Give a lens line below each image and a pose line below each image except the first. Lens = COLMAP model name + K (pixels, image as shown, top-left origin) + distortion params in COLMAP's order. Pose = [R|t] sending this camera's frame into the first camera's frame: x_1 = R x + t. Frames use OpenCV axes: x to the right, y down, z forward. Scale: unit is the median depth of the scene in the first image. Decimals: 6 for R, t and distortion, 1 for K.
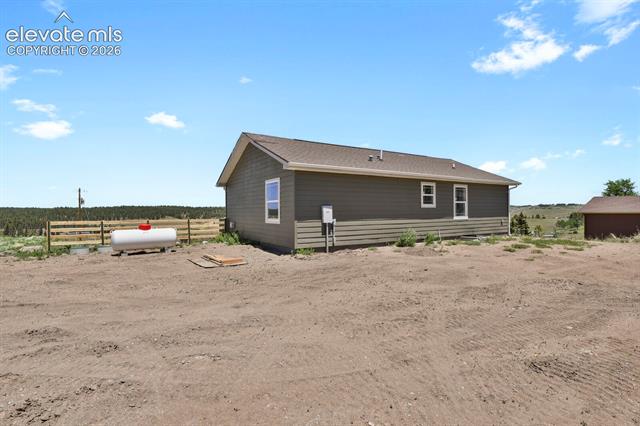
lens RADIAL K [[313.1, 0, 319.4], [0, 313.1, 212.0], [0, 0, 1]] dist [-0.025885, -0.001242]
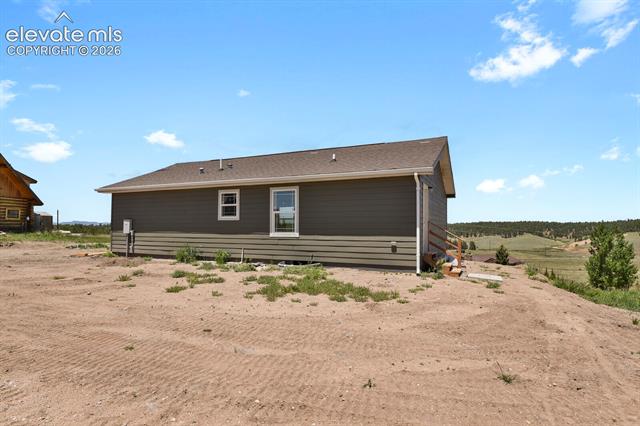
lens RADIAL K [[336.4, 0, 323.2], [0, 336.4, 211.6], [0, 0, 1]] dist [-0.008946, -0.000312]
pose [[0.561291, -0.026526, -0.827193, 1.212531], [-0.007443, 0.999284, -0.037095, -0.005783], [0.827585, 0.026978, 0.560692, 0.698883]]
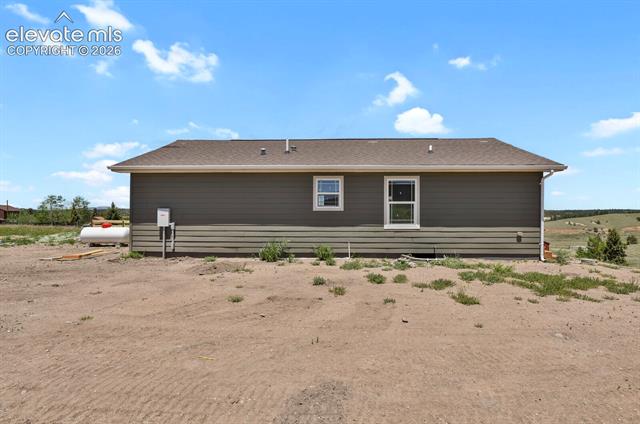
lens RADIAL K [[313.1, 0, 322.4], [0, 313.1, 214.0], [0, 0, 1]] dist [-0.025885, -0.001242]
pose [[0.826481, 0.006176, -0.562931, 0.739651], [-0.011524, 0.999916, -0.005950, -0.002135], [0.562847, 0.011405, 0.826482, 0.385601]]
